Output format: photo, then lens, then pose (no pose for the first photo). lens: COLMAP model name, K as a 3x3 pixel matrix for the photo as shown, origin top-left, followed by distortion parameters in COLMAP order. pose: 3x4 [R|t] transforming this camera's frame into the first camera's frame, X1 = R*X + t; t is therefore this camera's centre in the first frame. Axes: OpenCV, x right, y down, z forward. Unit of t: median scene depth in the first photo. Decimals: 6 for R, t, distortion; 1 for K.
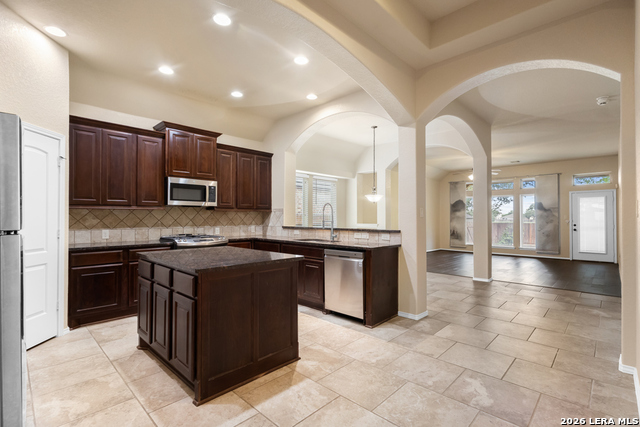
lens RADIAL K [[299.1, 0, 315.9], [0, 299.1, 215.8], [0, 0, 1]] dist [0.003416, -0.000007]
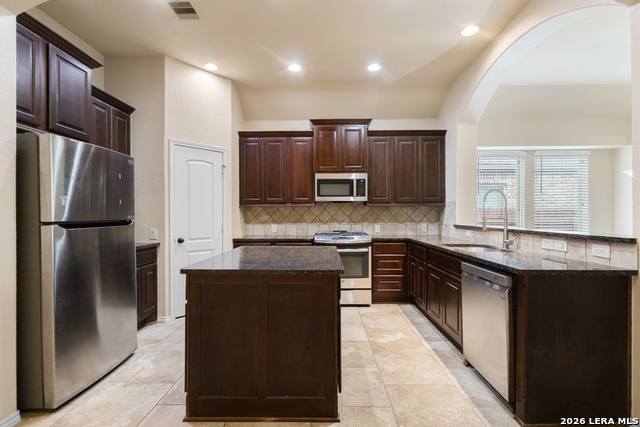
lens RADIAL K [[299.1, 0, 320.2], [0, 299.1, 215.4], [0, 0, 1]] dist [0.003416, -0.000007]
pose [[0.691517, -0.001924, -0.722358, 0.222329], [0.007405, 0.999963, 0.004425, 0.006521], [0.722322, -0.008409, 0.691505, 0.279084]]
